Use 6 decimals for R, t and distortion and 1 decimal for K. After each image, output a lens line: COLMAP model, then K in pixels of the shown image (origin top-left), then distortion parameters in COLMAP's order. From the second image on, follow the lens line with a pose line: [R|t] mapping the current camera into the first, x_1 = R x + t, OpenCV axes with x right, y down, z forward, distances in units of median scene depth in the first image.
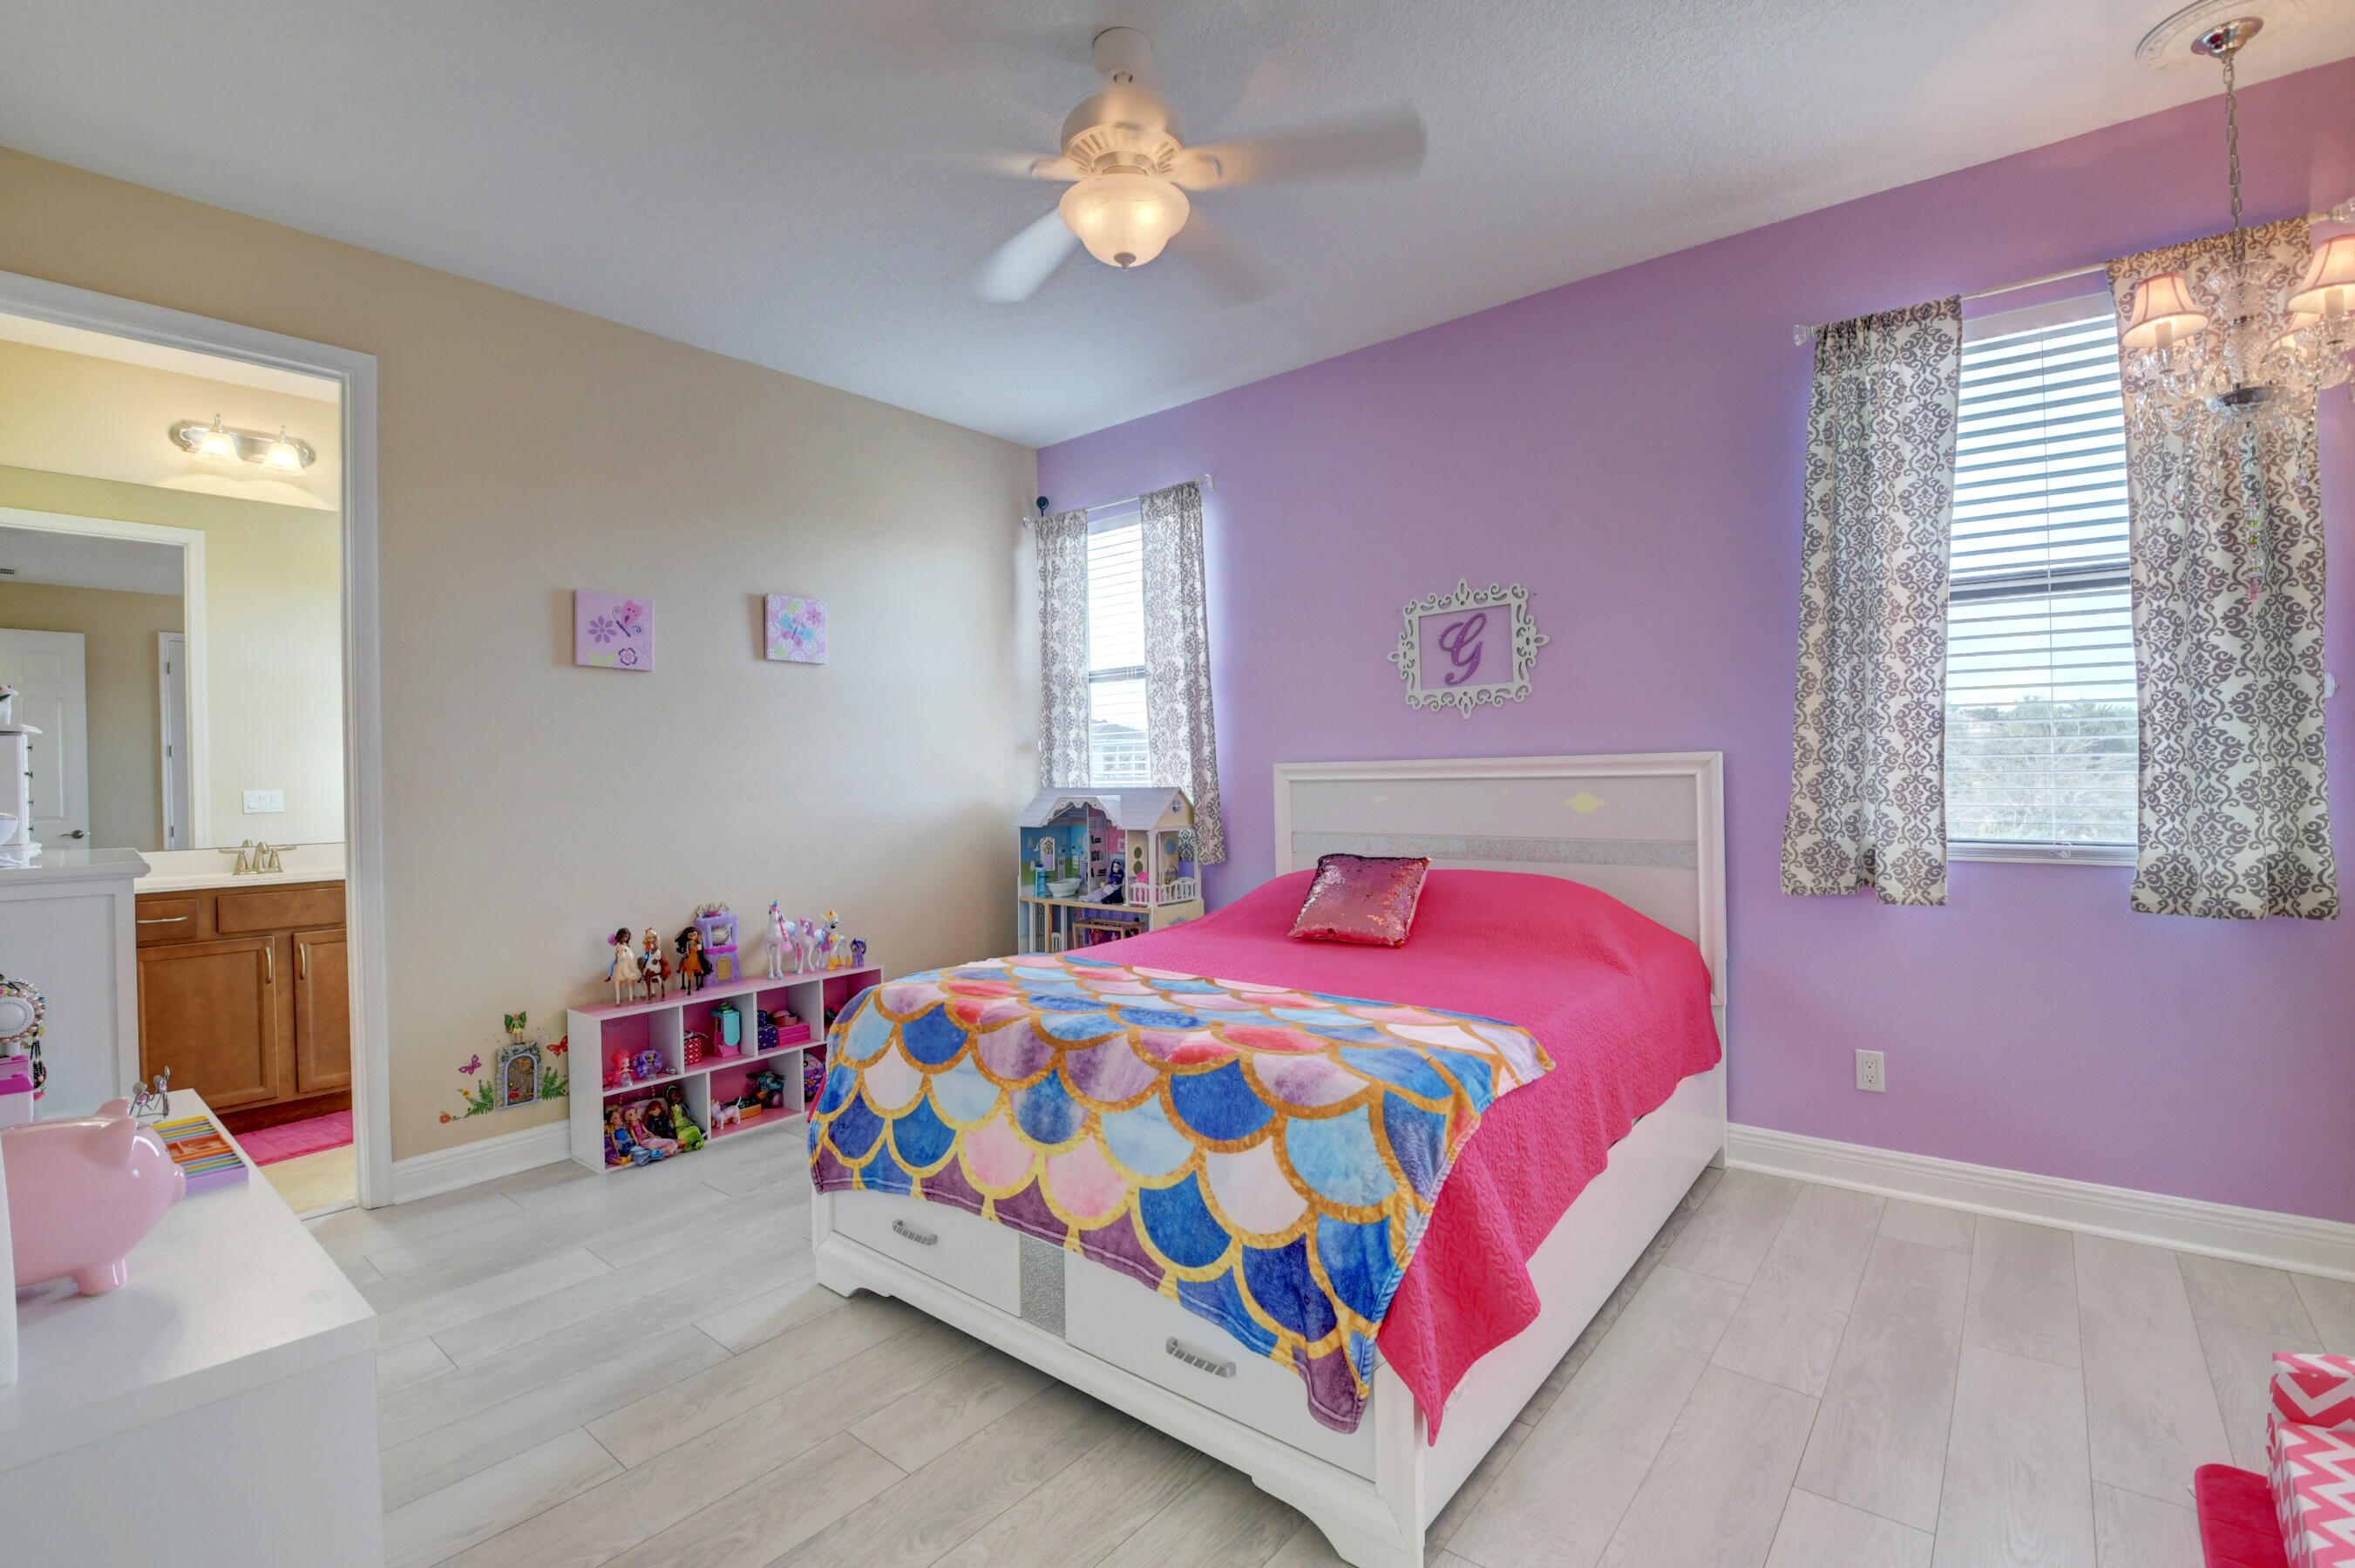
lens RADIAL K [[1041.8, 0, 1176.8], [0, 1041.8, 780.1], [0, 0, 1]] dist [-0.011509, -0.009720]
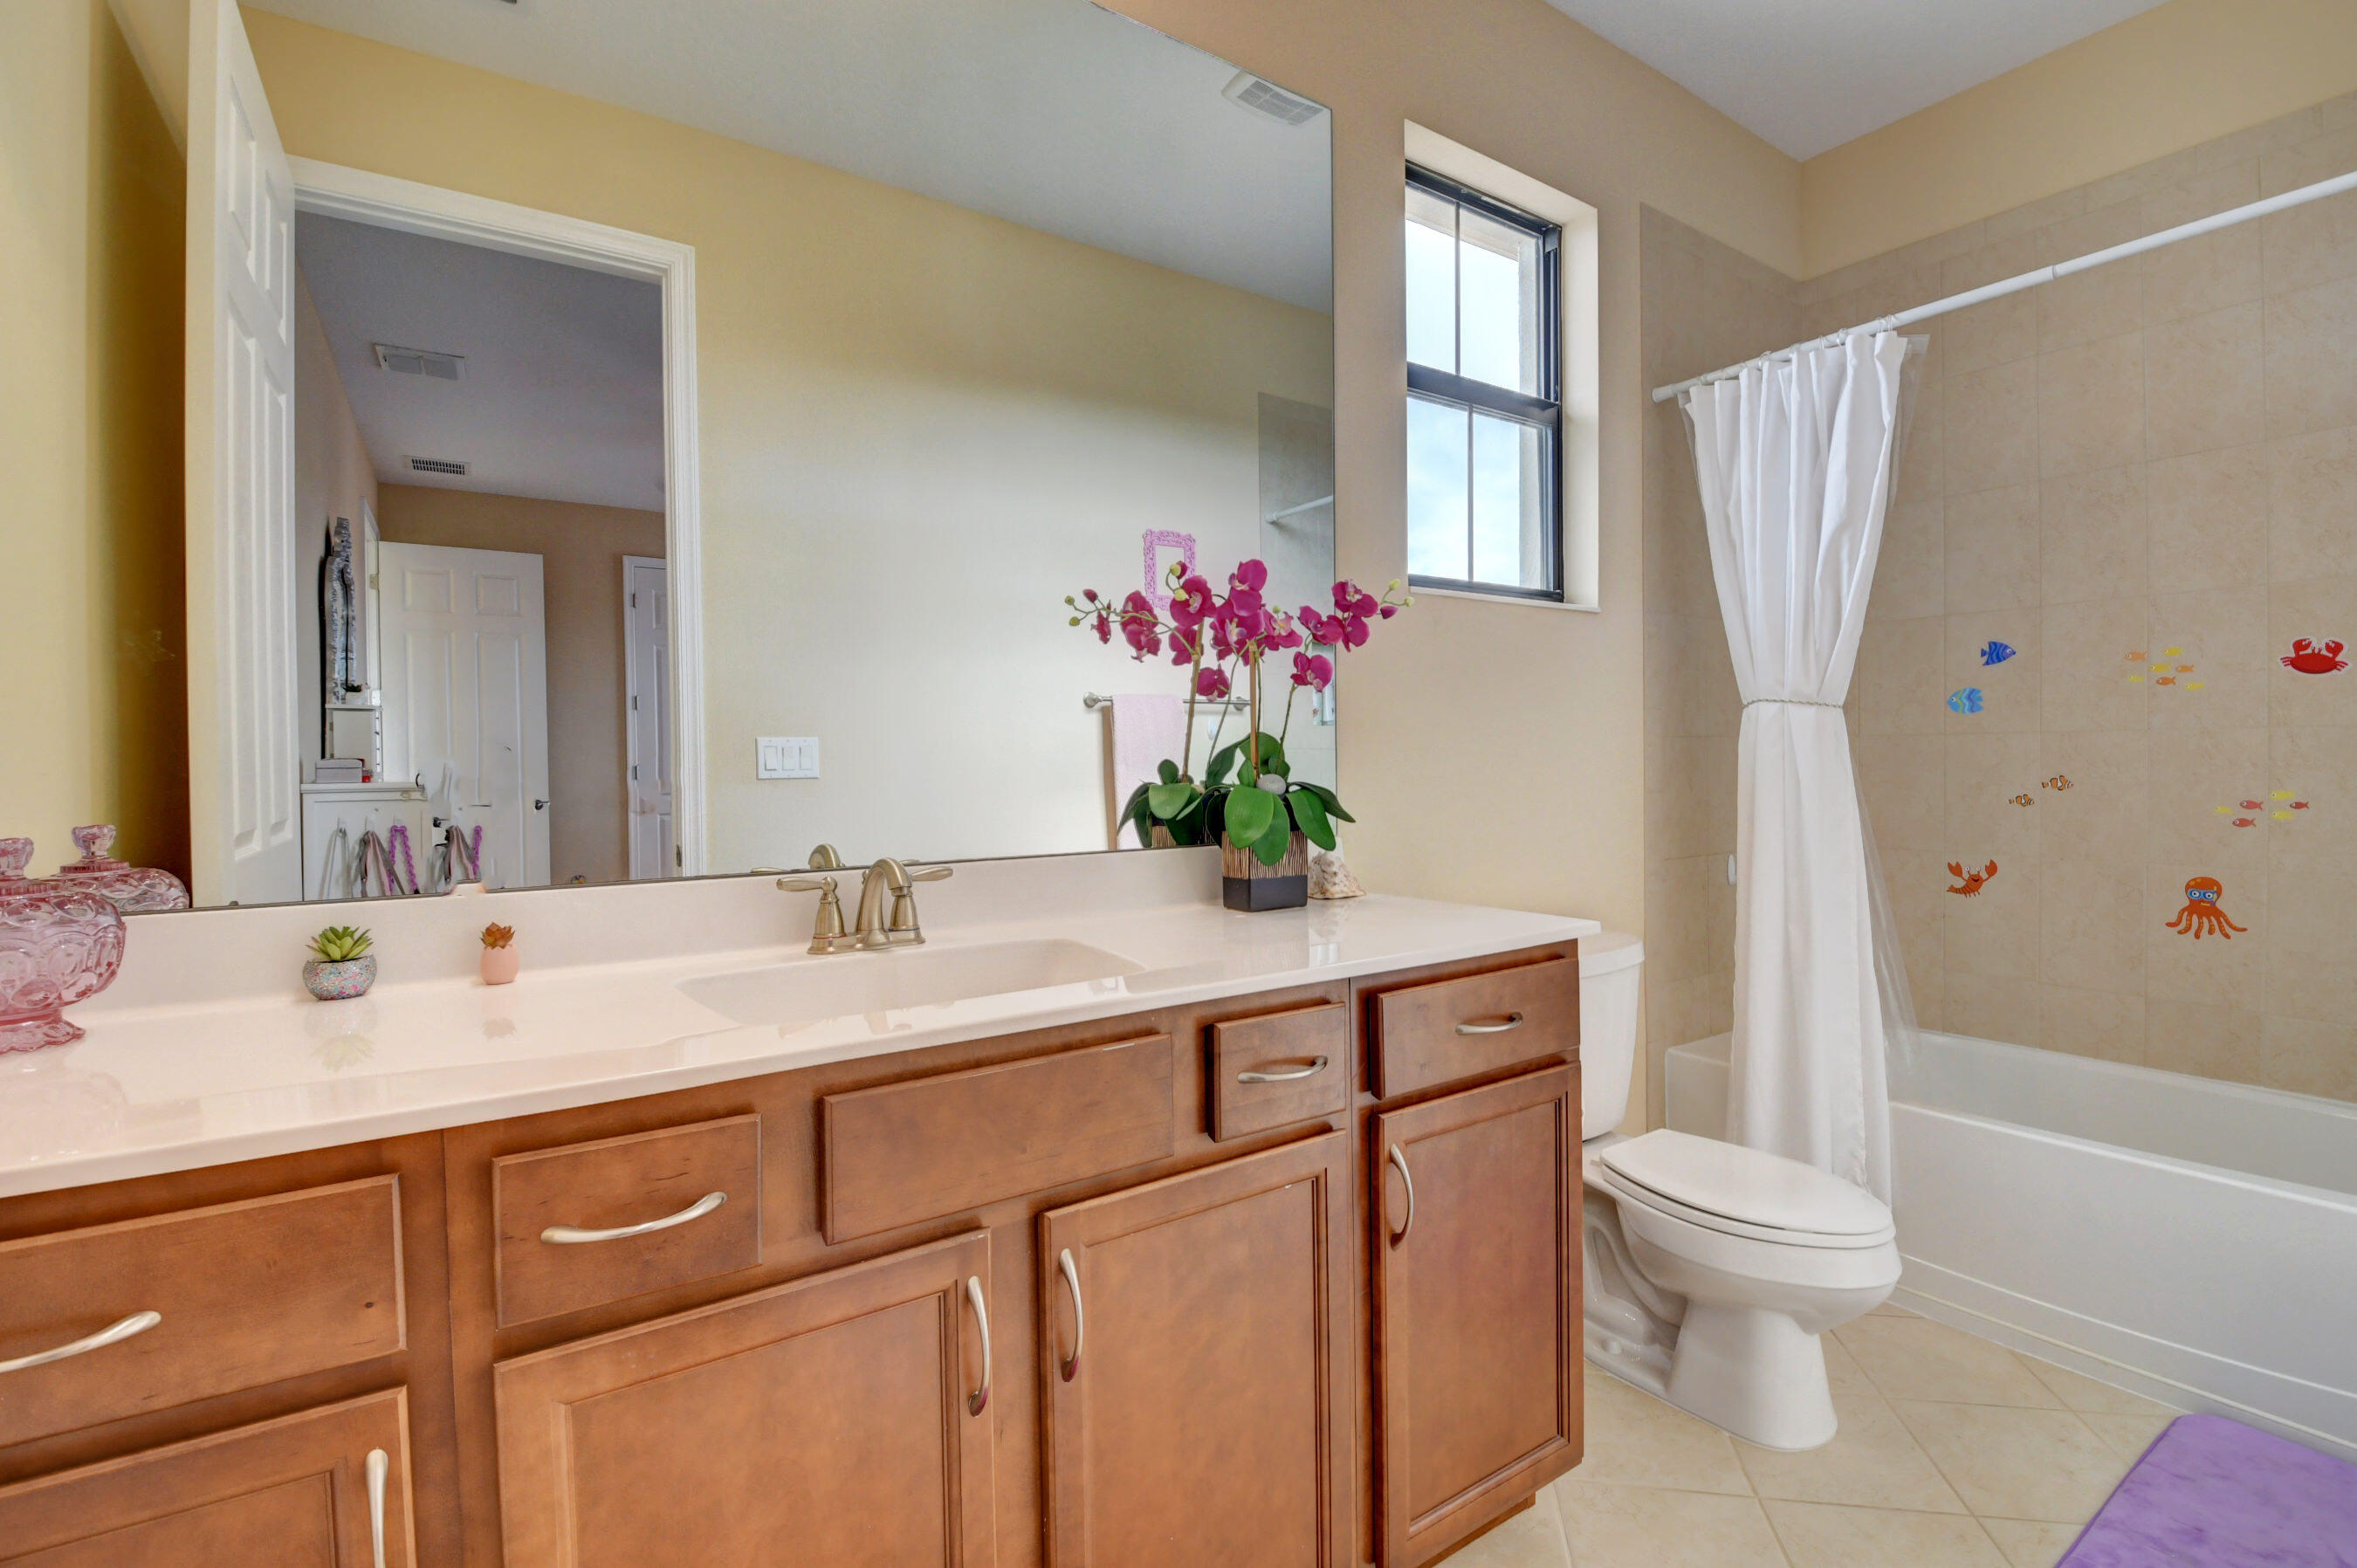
lens RADIAL K [[1042.8, 0, 1176.7], [0, 1042.8, 767.7], [0, 0, 1]] dist [-0.011509, -0.009720]
pose [[0.956465, 0.003352, -0.291827, -0.700122], [-0.001134, 0.999969, 0.007772, 0.028346], [0.291844, -0.007102, 0.956440, 0.702125]]
